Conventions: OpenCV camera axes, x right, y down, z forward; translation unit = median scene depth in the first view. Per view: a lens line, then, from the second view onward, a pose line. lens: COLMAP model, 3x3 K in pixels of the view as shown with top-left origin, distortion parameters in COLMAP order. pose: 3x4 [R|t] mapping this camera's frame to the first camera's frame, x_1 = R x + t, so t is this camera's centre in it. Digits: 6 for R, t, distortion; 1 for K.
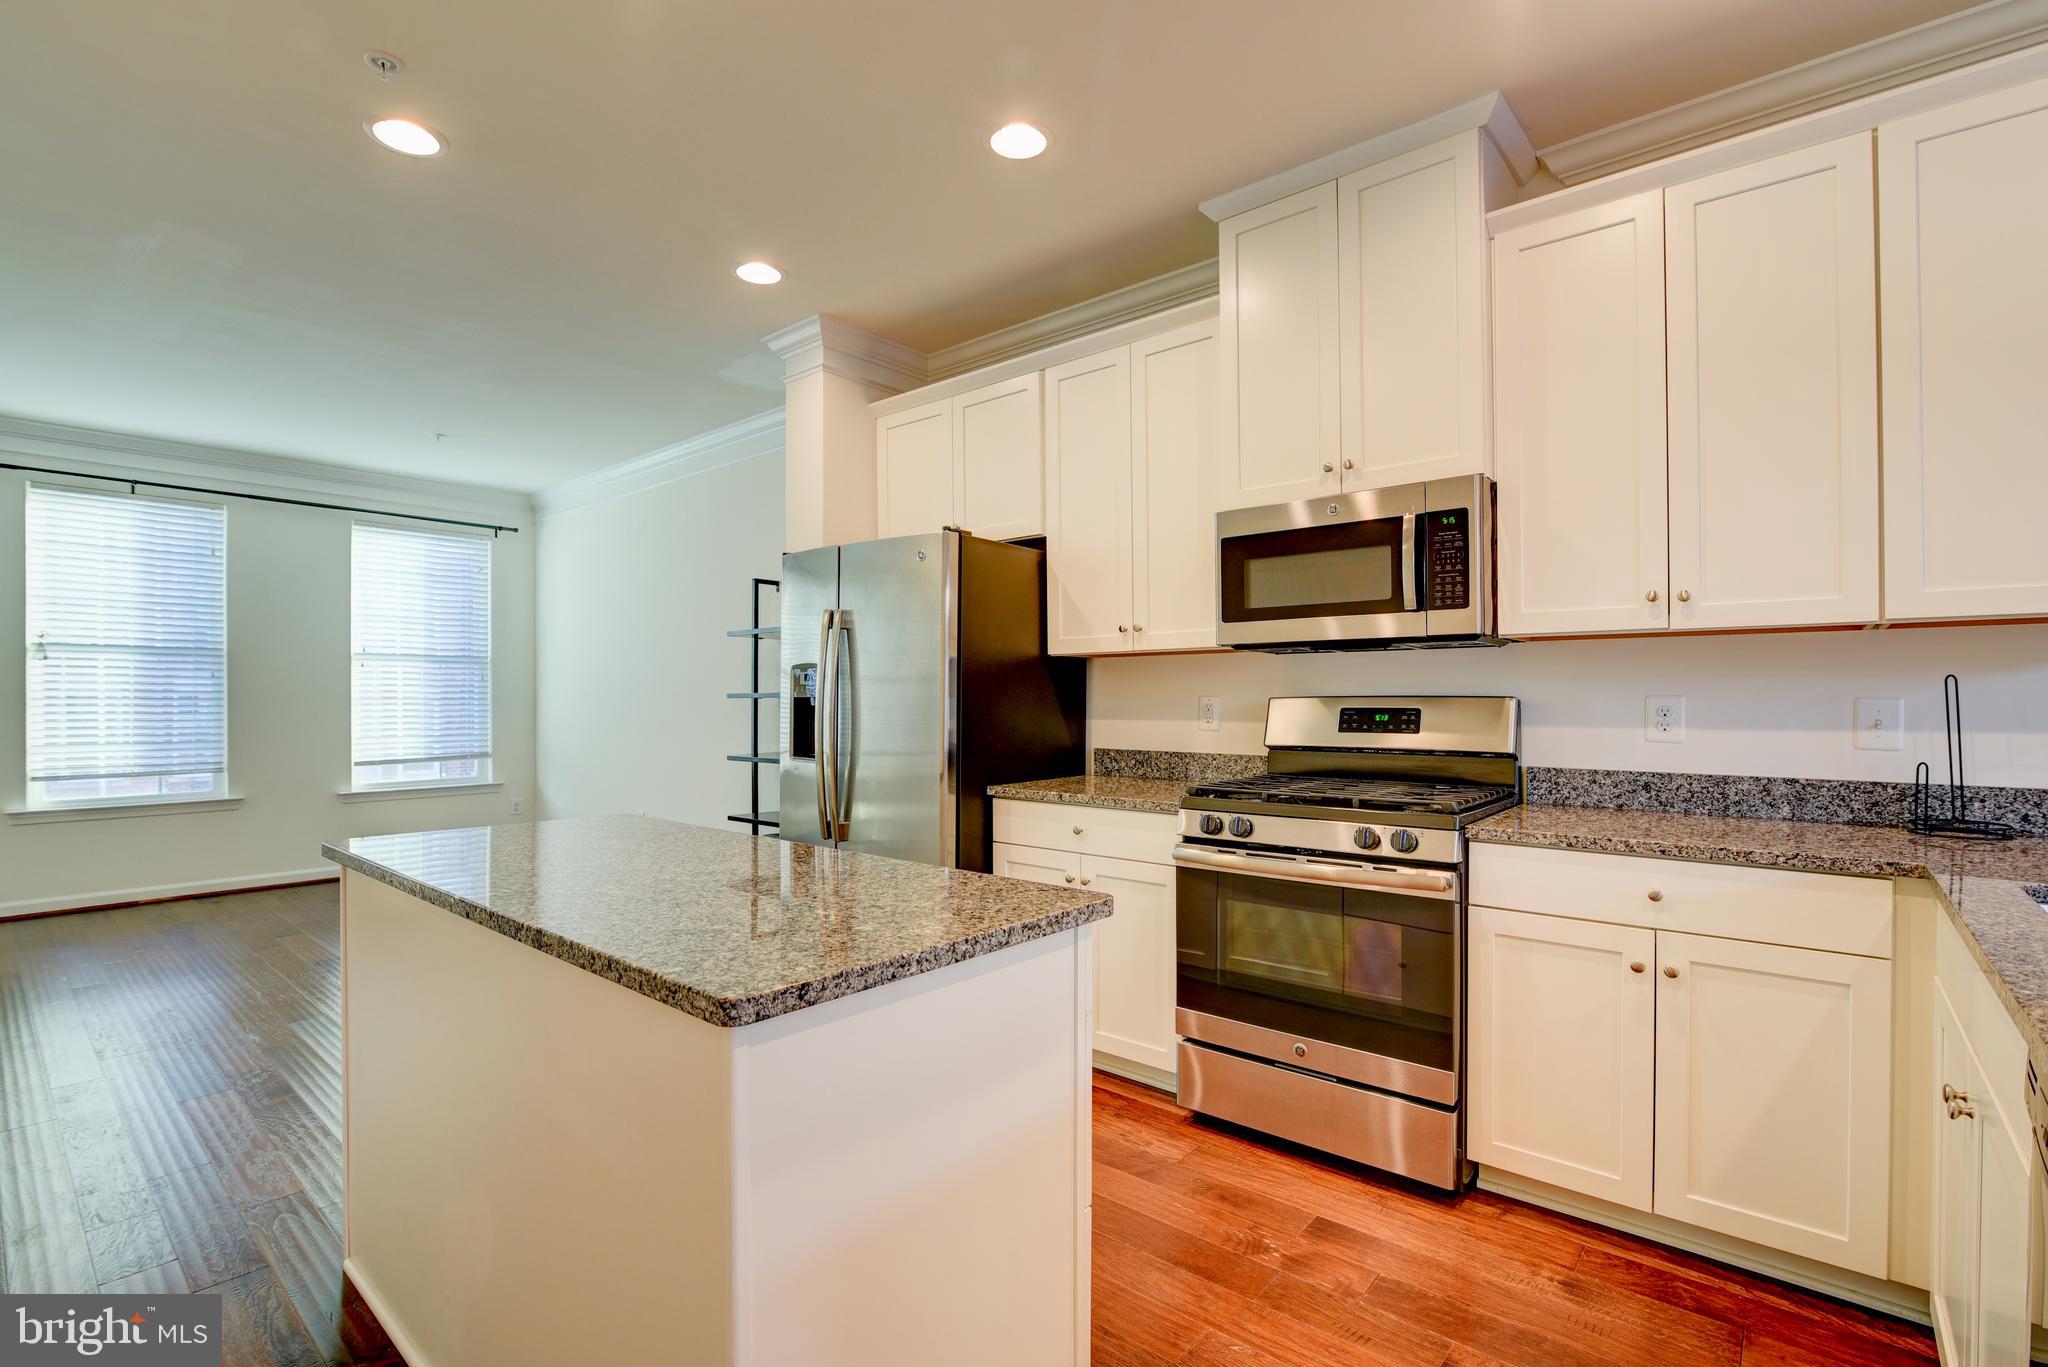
lens RADIAL K [[937.9, 0, 1027.0], [0, 937.9, 697.9], [0, 0, 1]] dist [-0.023099, 0.002613]
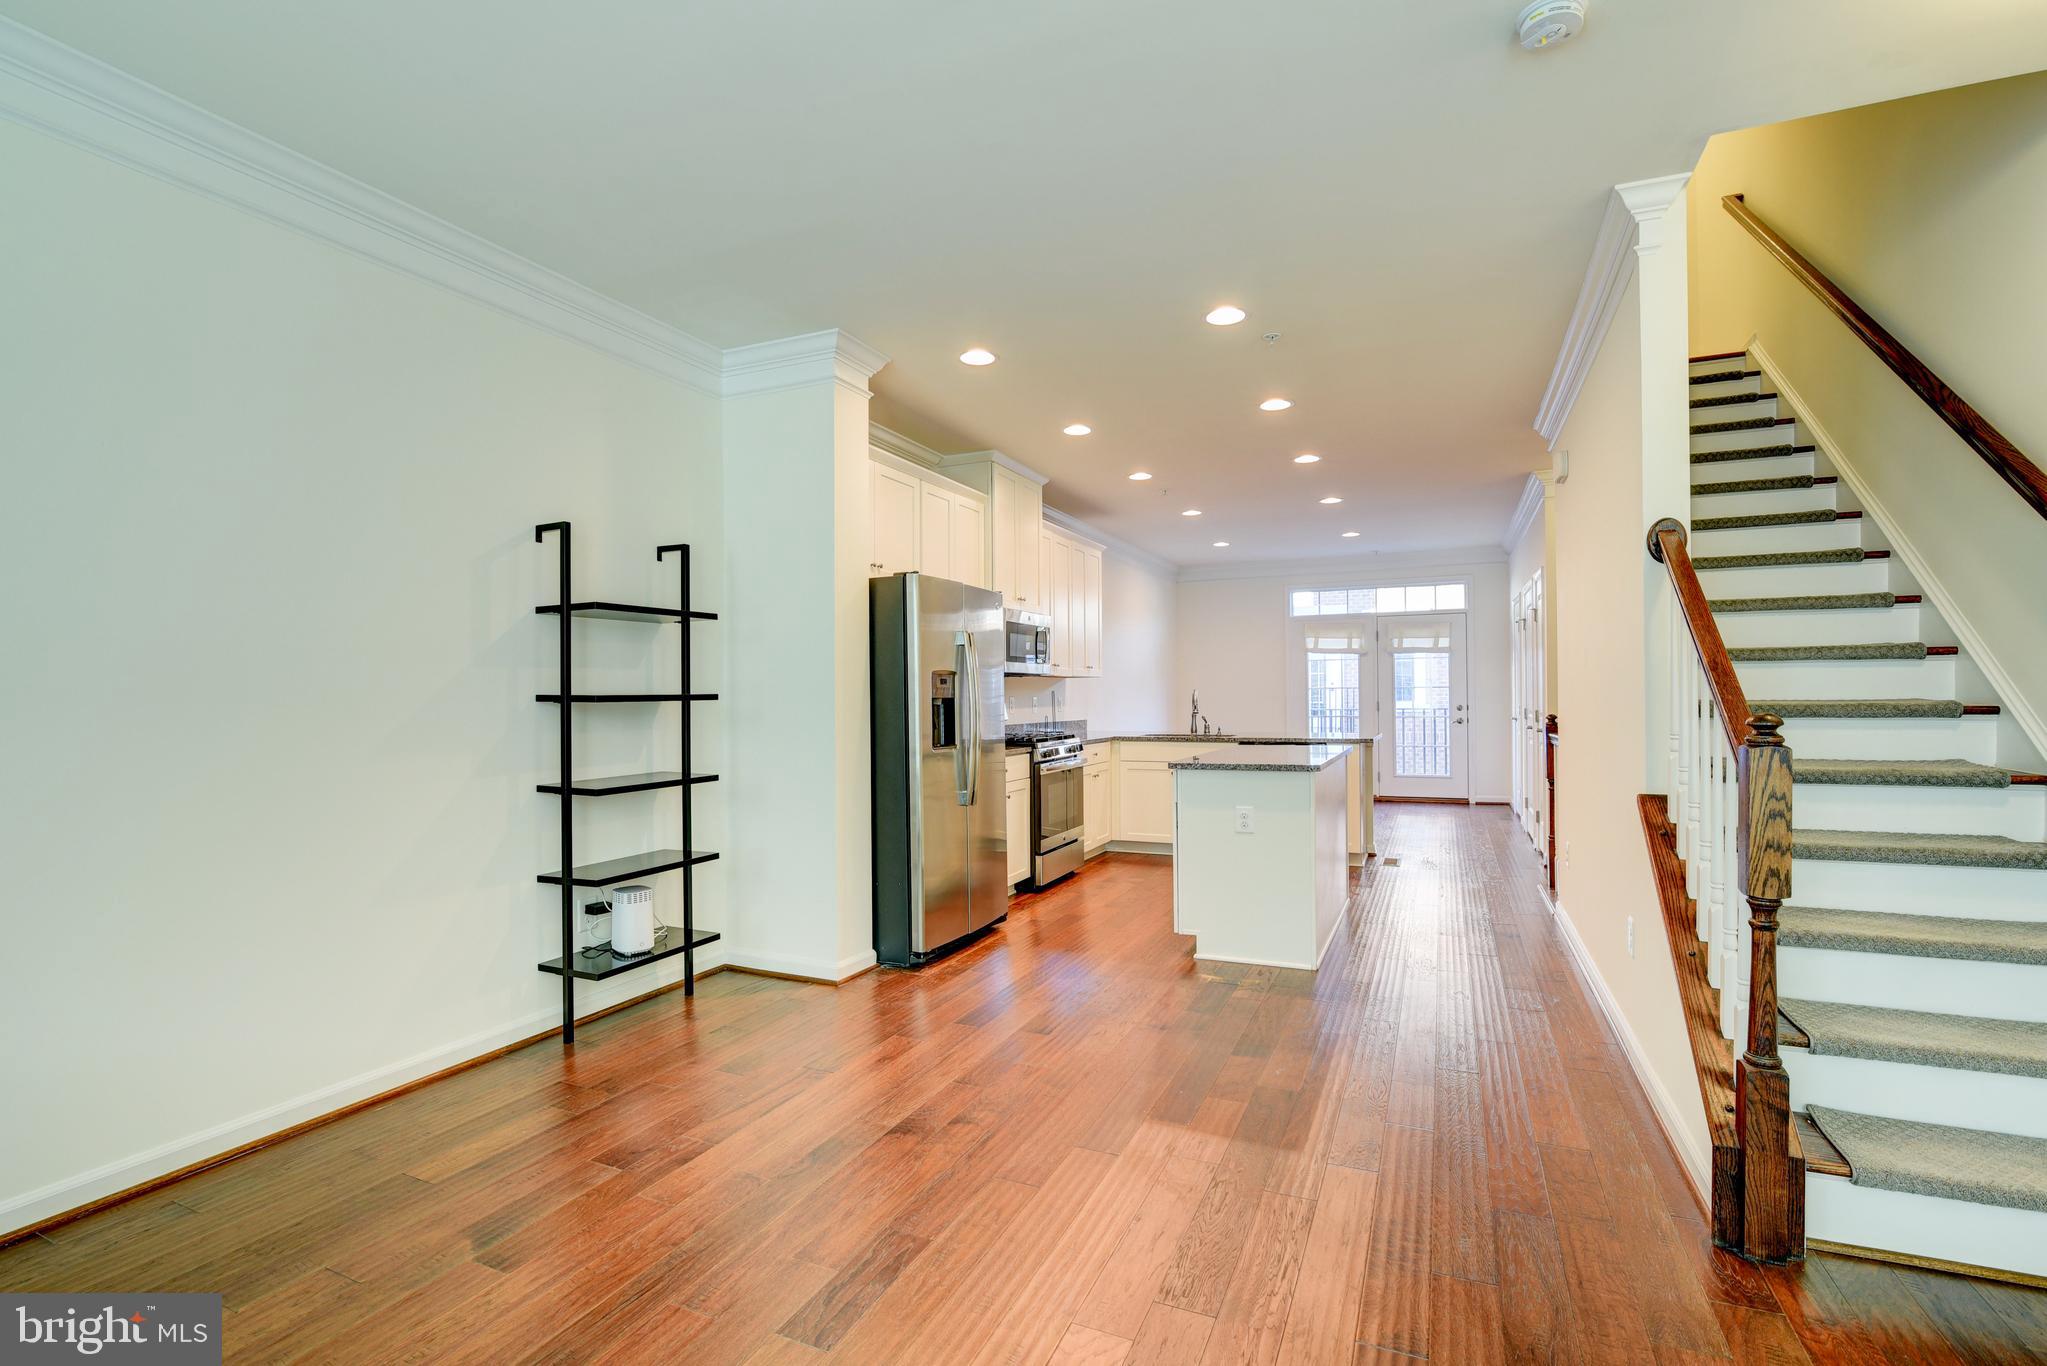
lens RADIAL K [[937.5, 0, 1034.6], [0, 937.5, 694.6], [0, 0, 1]] dist [-0.023099, 0.002613]
pose [[-0.296746, 0.010908, 0.954894, -1.575647], [0.012593, 0.999893, -0.007508, 0.009383], [-0.954873, 0.009797, -0.296852, 1.363714]]
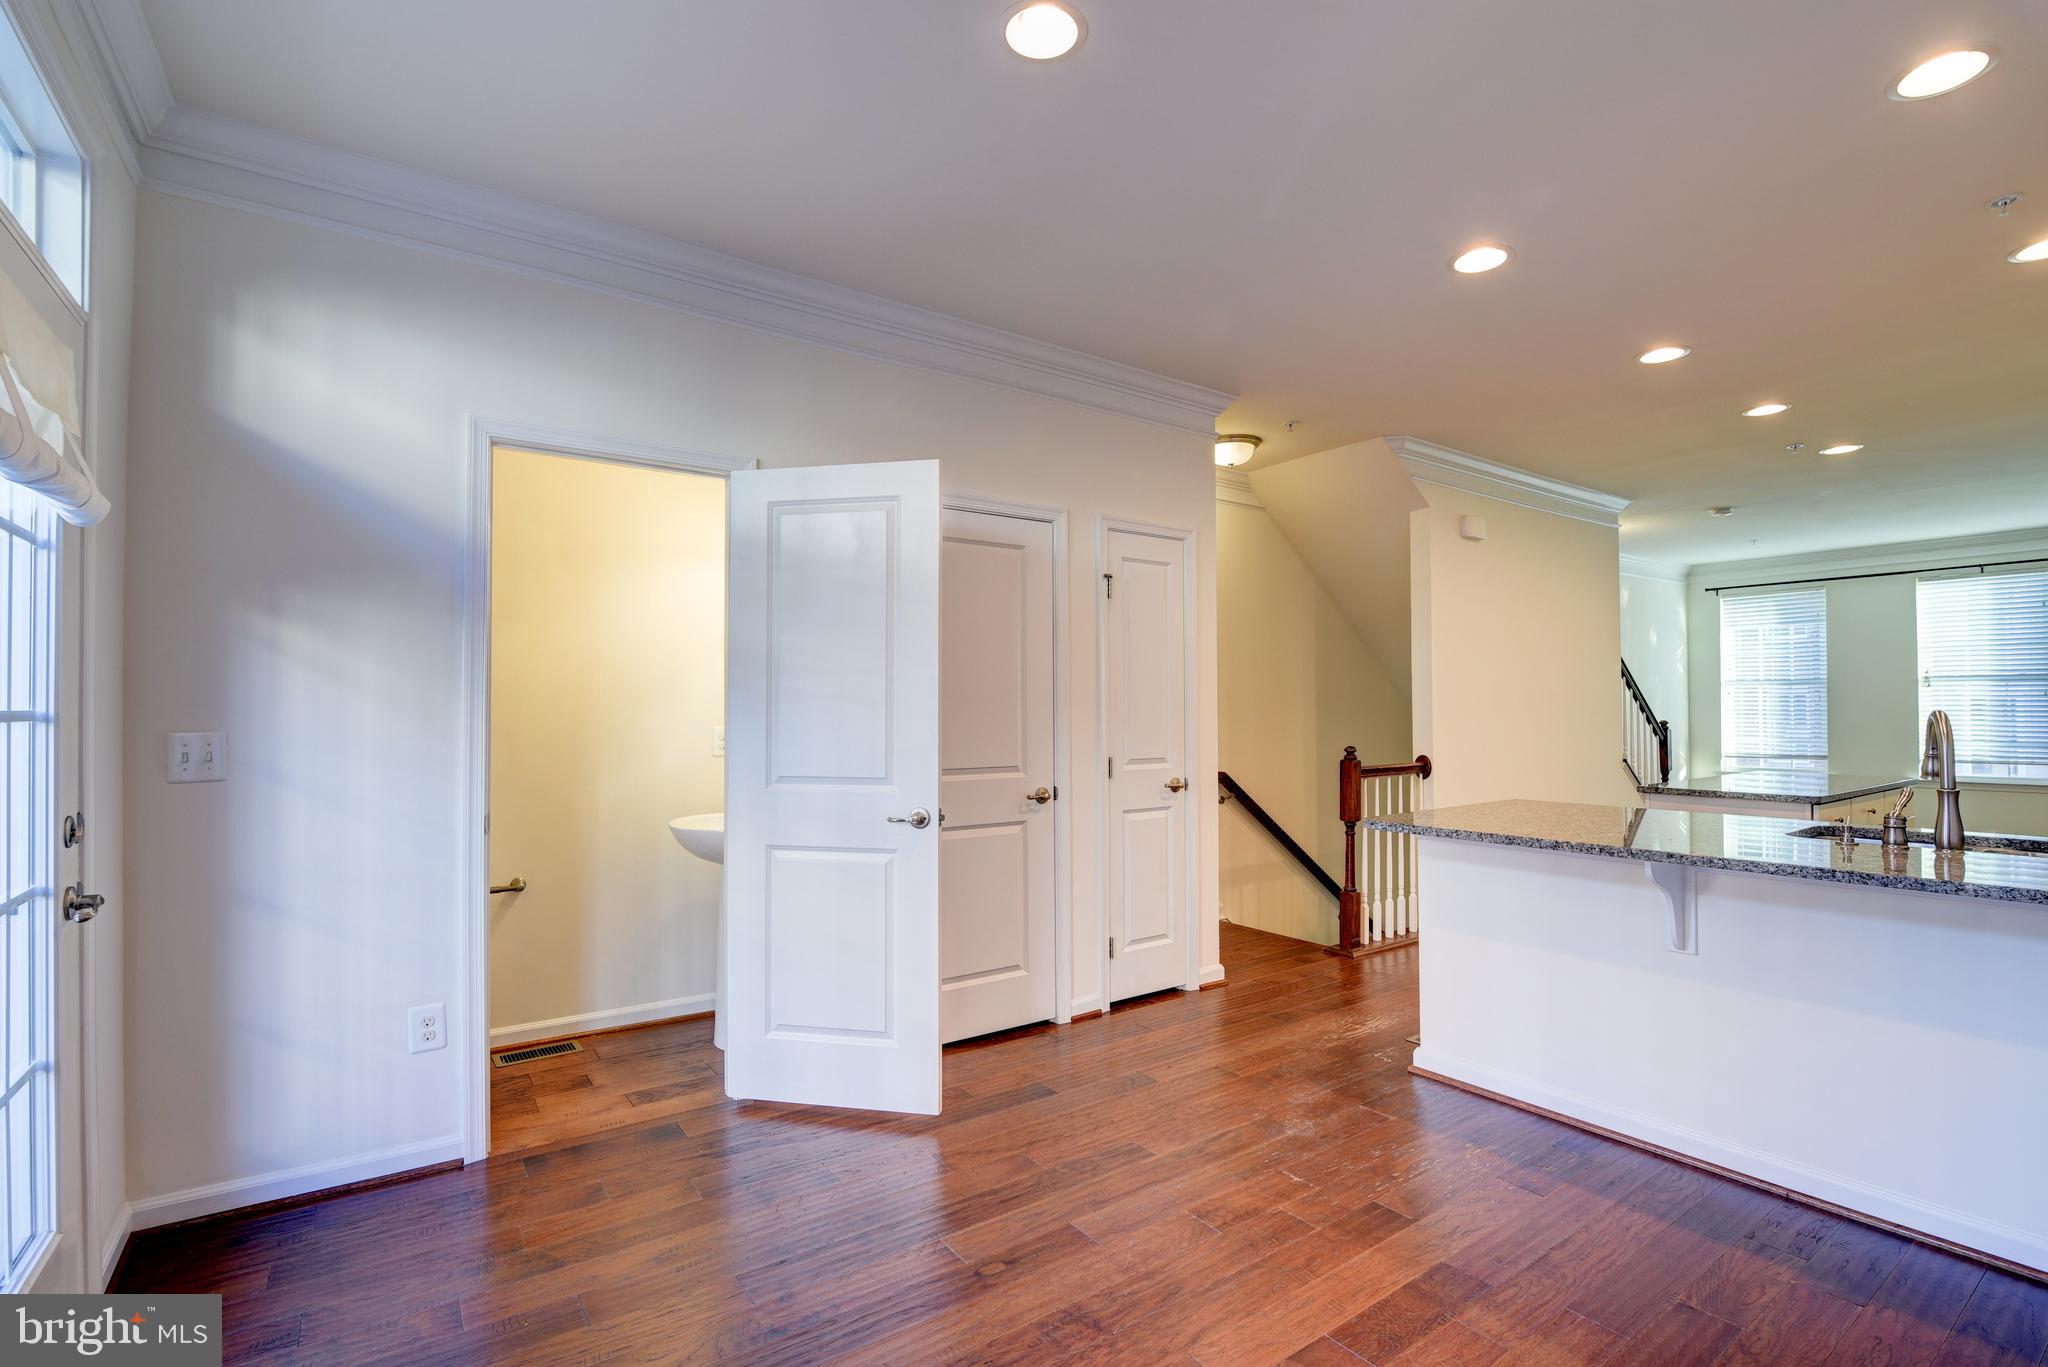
lens RADIAL K [[937.9, 0, 1020.9], [0, 937.9, 691.6], [0, 0, 1]] dist [-0.023099, 0.002613]
pose [[-0.252323, -0.013188, -0.967553, 1.438681], [0.004707, 0.999879, -0.014857, -0.027392], [0.967632, -0.008303, -0.252230, -0.228078]]
